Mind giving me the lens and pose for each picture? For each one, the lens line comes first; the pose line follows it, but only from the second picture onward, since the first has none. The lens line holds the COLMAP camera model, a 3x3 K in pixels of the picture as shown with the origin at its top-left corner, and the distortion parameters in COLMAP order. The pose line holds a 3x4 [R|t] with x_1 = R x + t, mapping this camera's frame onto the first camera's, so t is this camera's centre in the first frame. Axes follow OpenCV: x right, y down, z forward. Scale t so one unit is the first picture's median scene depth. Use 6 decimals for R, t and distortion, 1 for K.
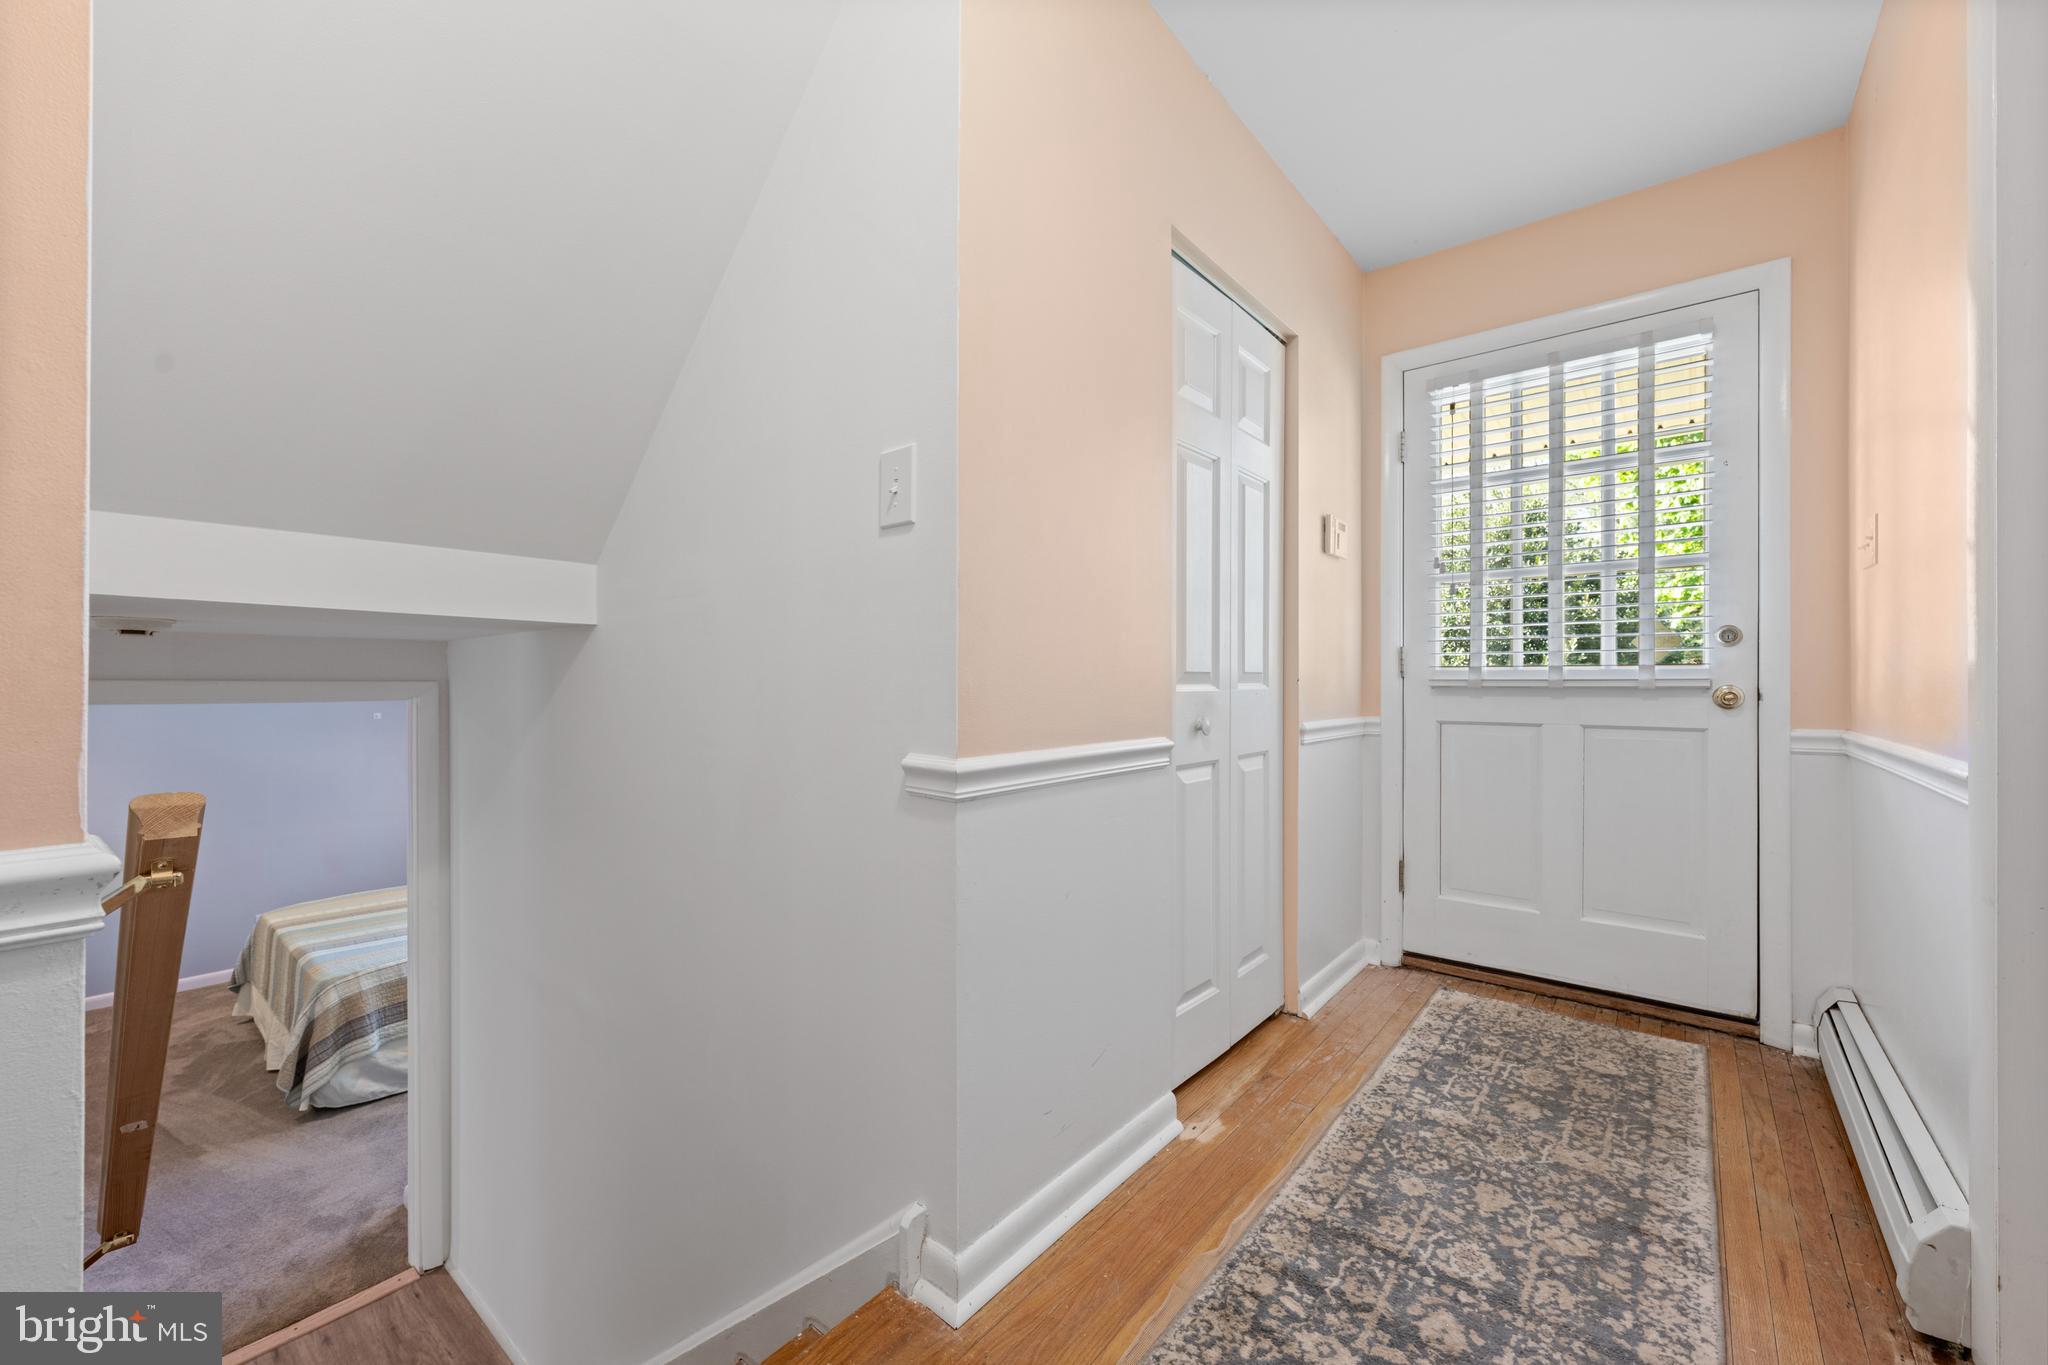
lens RADIAL K [[808.8, 0, 1028.6], [0, 808.8, 686.7], [0, 0, 1]] dist [-0.000069, -0.000208]
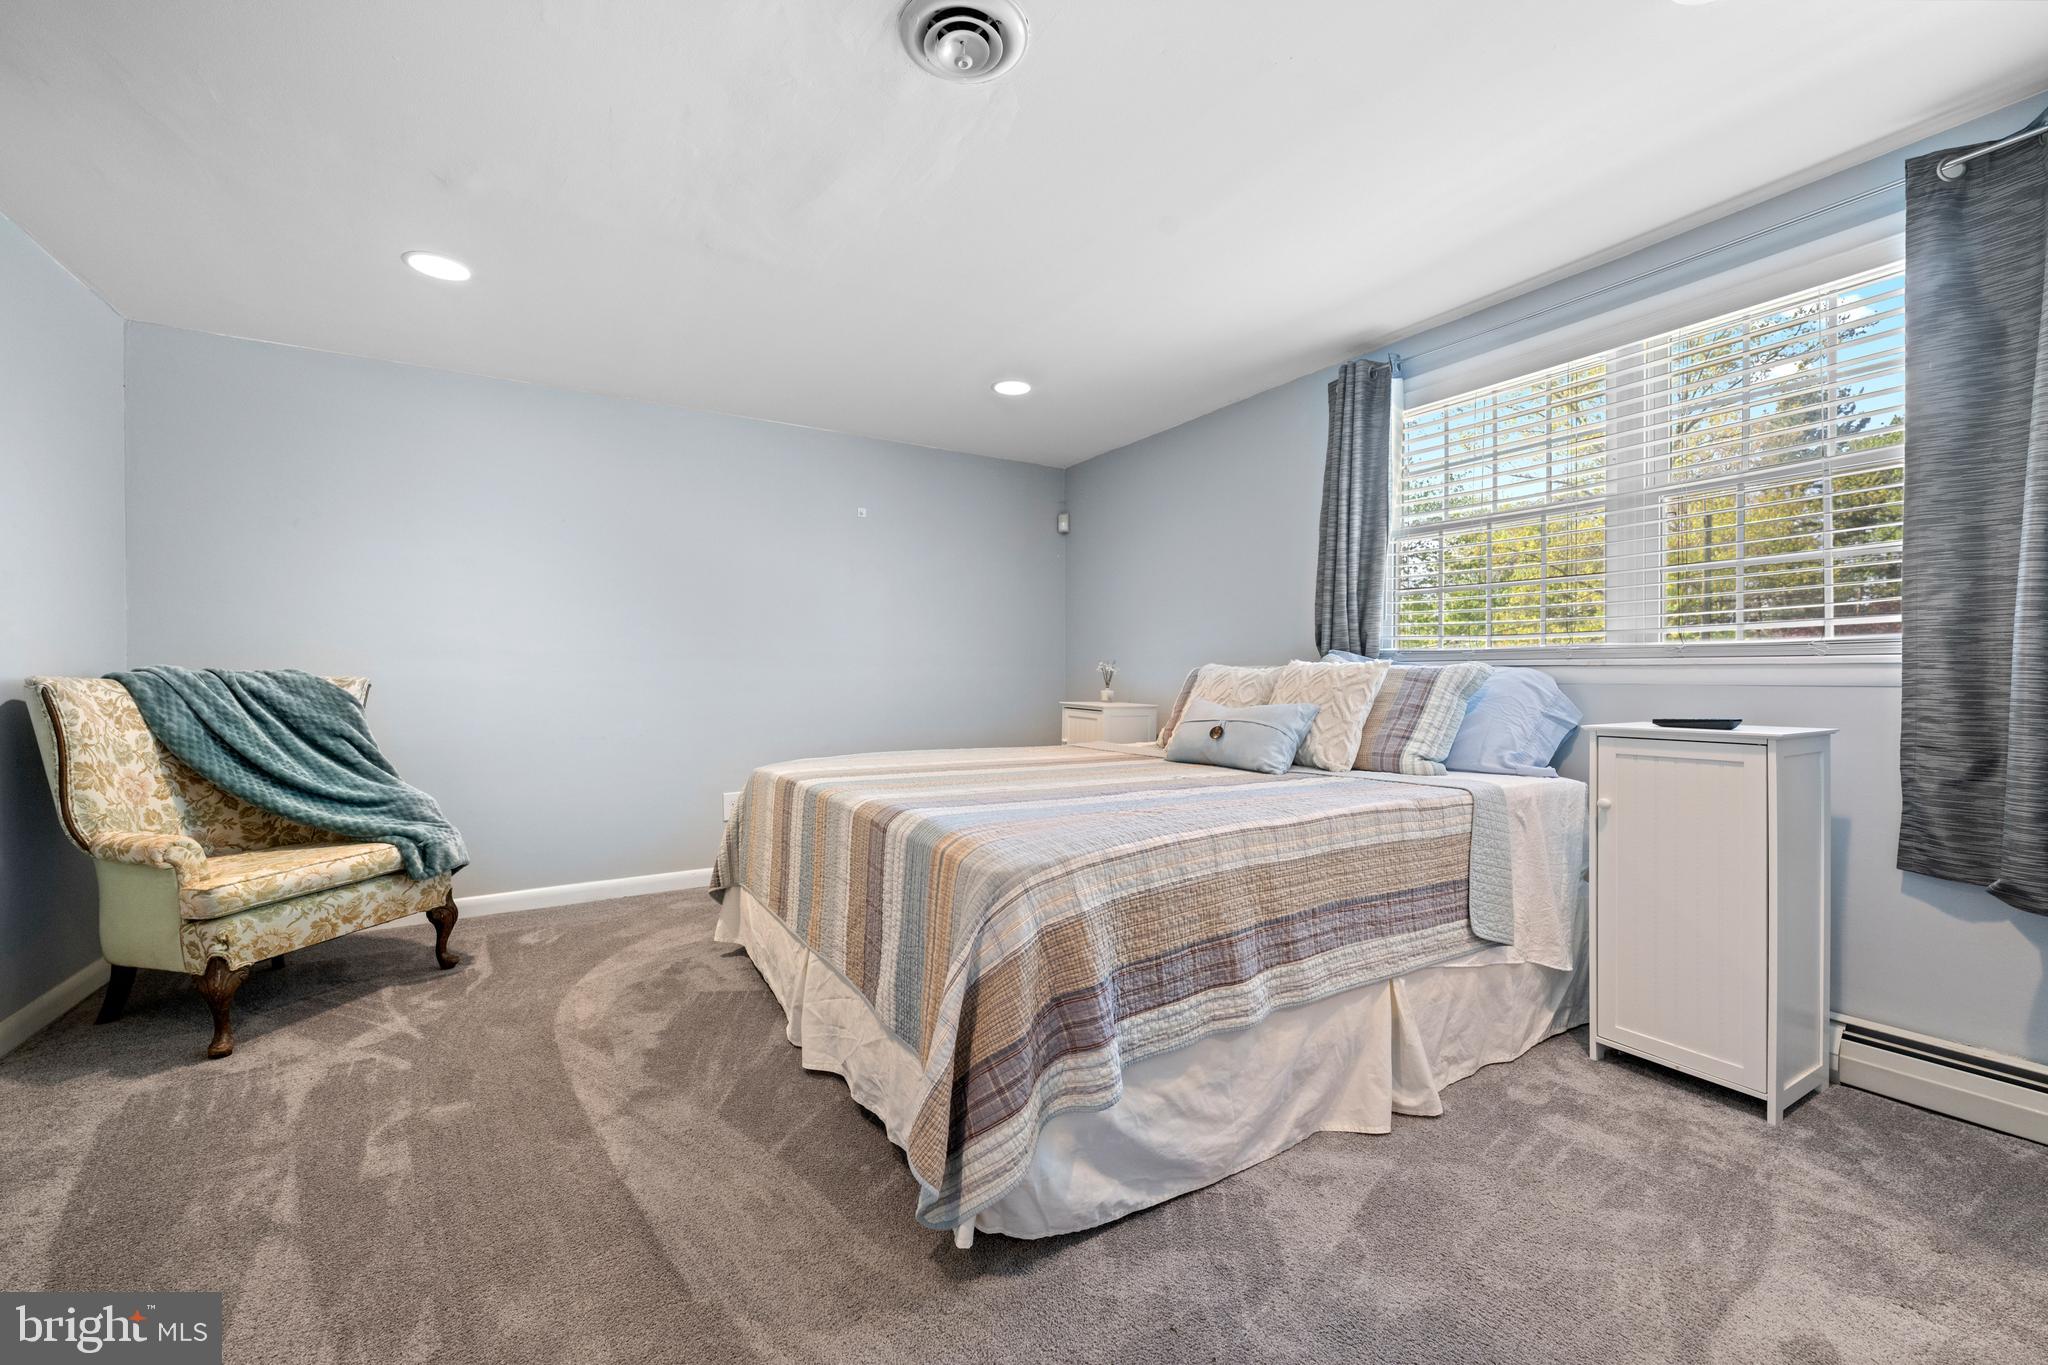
lens RADIAL K [[808.8, 0, 1028.6], [0, 808.8, 686.7], [0, 0, 1]] dist [-0.000069, -0.000208]
pose [[0.943958, 0.002295, -0.330057, -0.621319], [0.001779, 0.999926, 0.012042, 0.233550], [0.330060, -0.011954, 0.943884, 0.565902]]
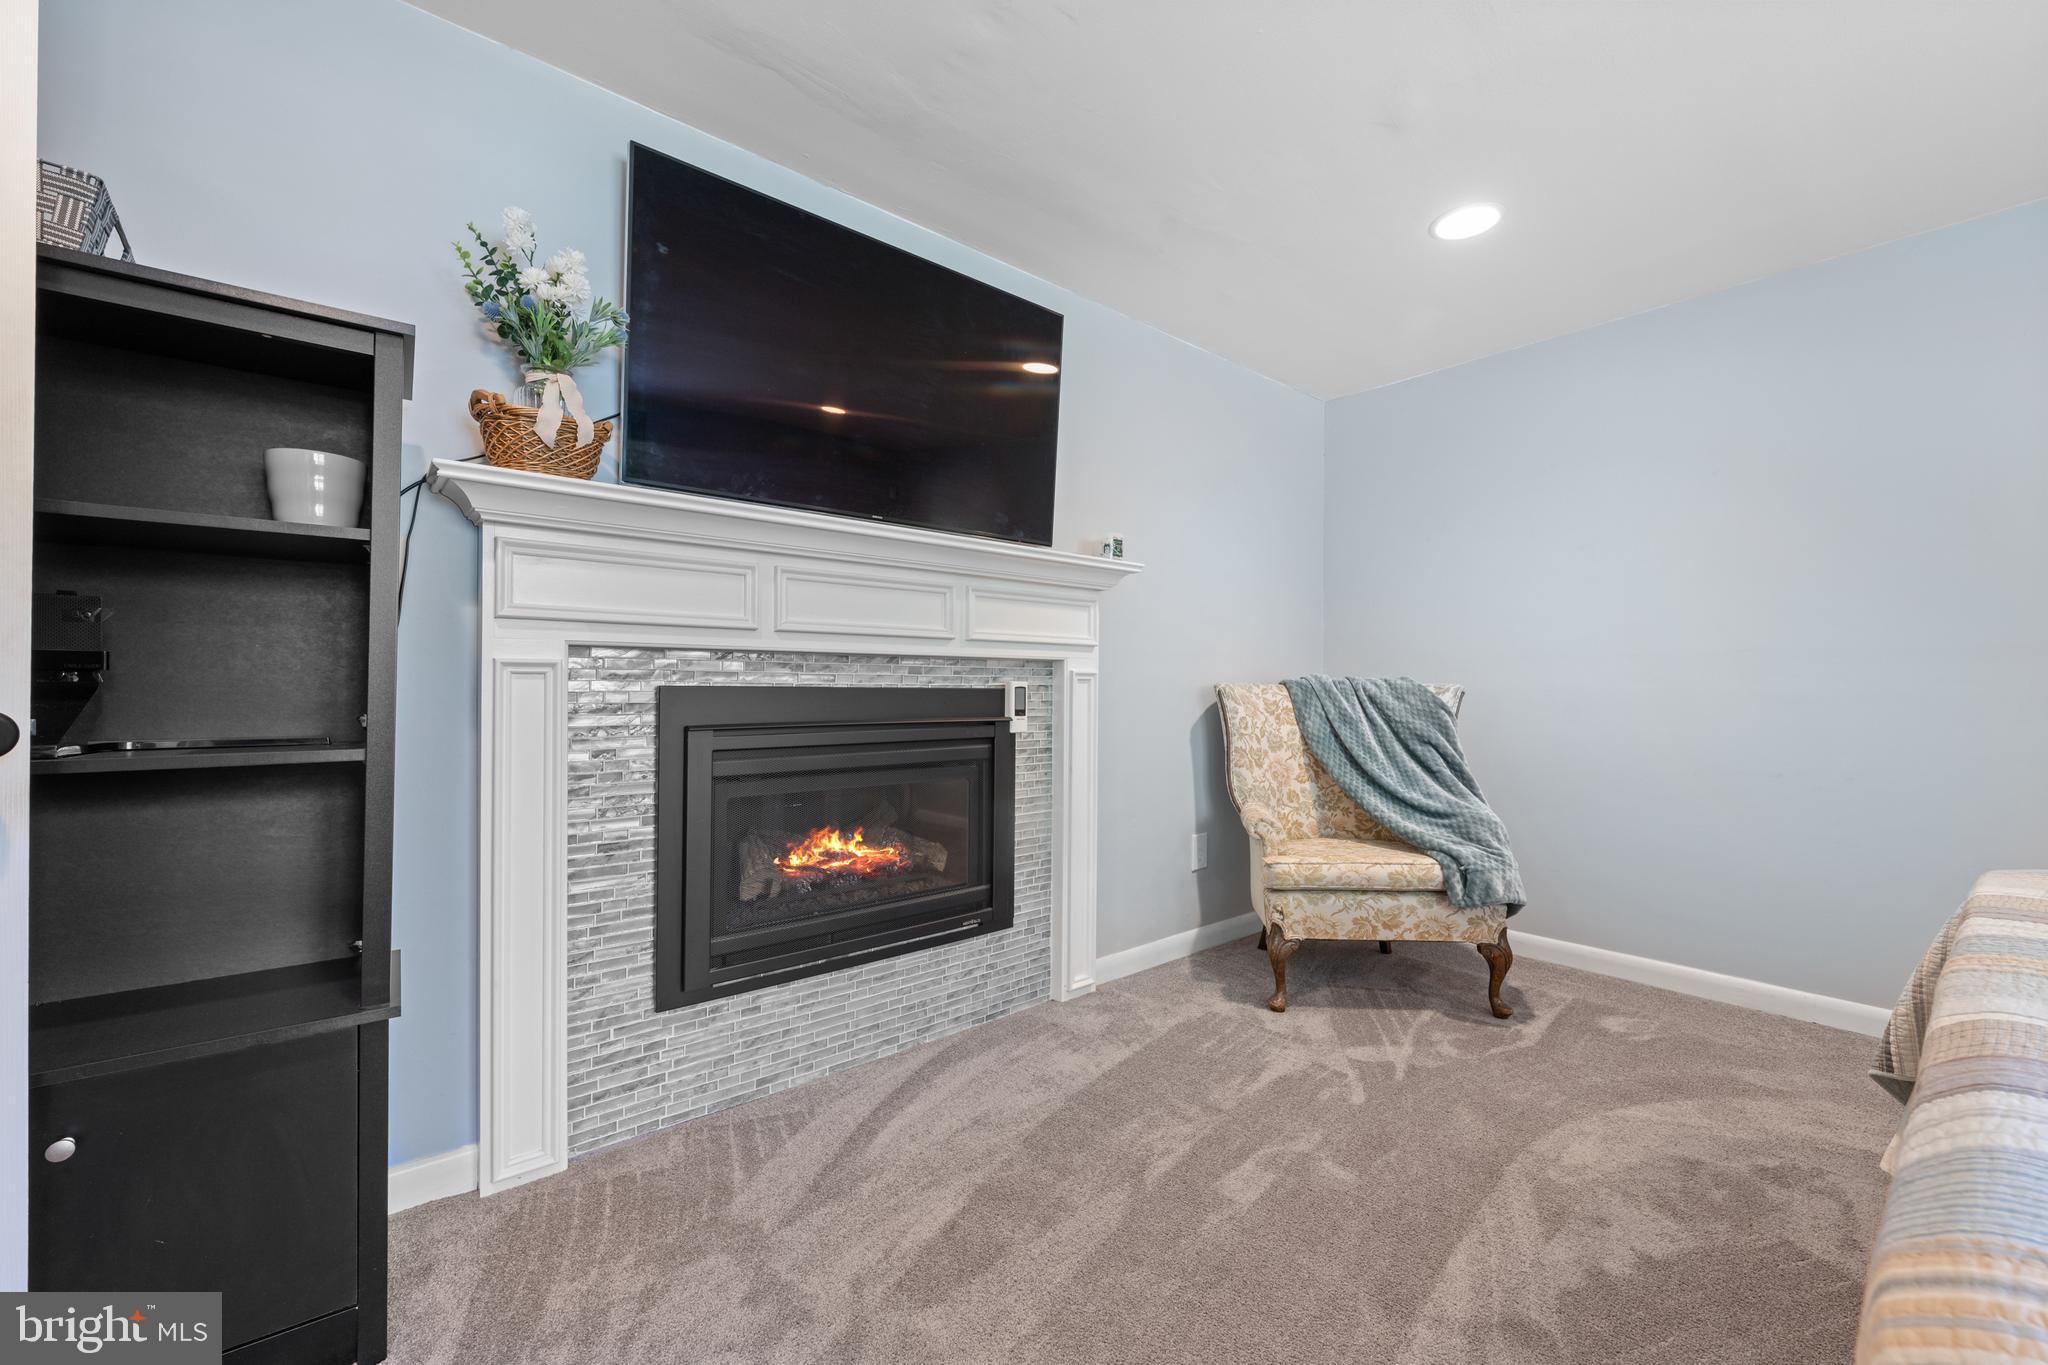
lens RADIAL K [[808.8, 0, 1028.6], [0, 808.8, 686.7], [0, 0, 1]] dist [-0.000069, -0.000208]
pose [[-0.188191, 0.001085, -0.982132, -0.651779], [-0.007340, 0.999970, 0.002511, 0.235300], [0.982105, 0.007681, -0.188177, 0.778025]]
